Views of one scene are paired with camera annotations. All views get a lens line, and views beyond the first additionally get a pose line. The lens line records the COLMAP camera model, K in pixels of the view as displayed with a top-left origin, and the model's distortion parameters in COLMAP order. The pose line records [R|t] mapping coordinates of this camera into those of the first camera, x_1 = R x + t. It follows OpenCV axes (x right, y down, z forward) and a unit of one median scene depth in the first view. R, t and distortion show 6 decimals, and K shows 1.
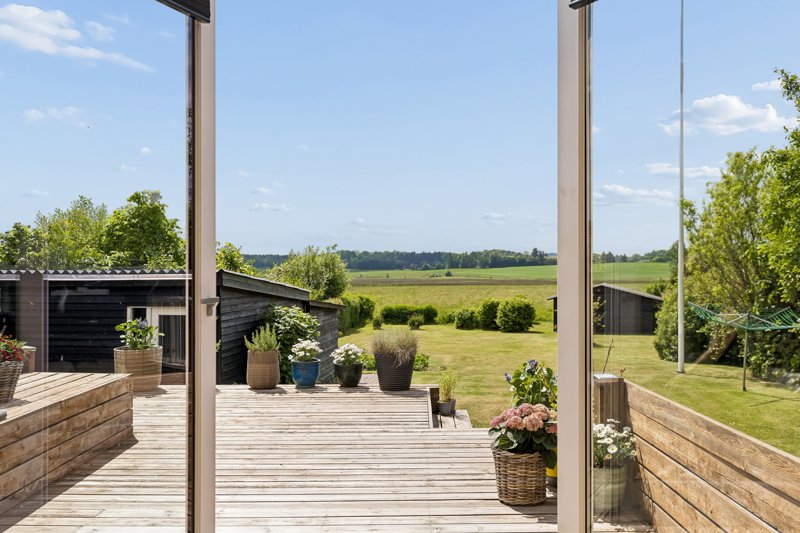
lens RADIAL K [[789.9, 0, 399.6], [0, 789.9, 262.0], [0, 0, 1]] dist [0.025159, 0.000000]
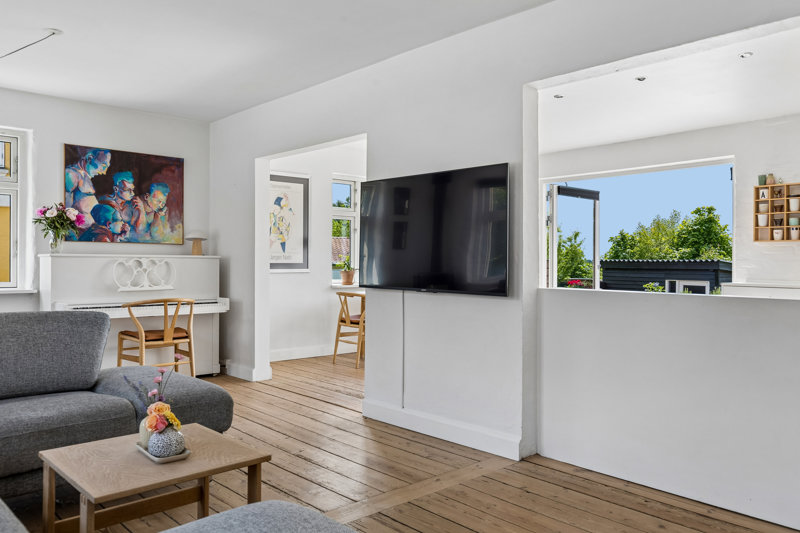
lens RADIAL K [[627.0, 0, 399.9], [0, 627.0, 259.6], [0, 0, 1]] dist [-0.011887, -0.005416]
pose [[0.686067, 0.003208, -0.727531, 0.154392], [0.003081, 0.999969, 0.007315, -0.001654], [0.727532, -0.007260, 0.686036, -0.236765]]
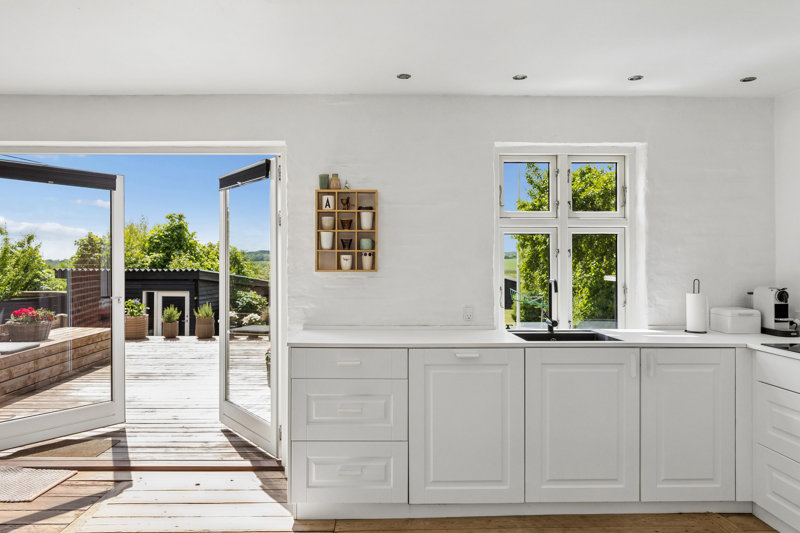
lens RADIAL K [[561.4, 0, 397.3], [0, 561.4, 264.4], [0, 0, 1]] dist [-0.005514, 0.002376]
pose [[0.999453, 0.007212, 0.032263, 0.083617], [-0.007676, 0.999868, 0.014286, -0.011282], [-0.032155, -0.014526, 0.999377, -0.108972]]
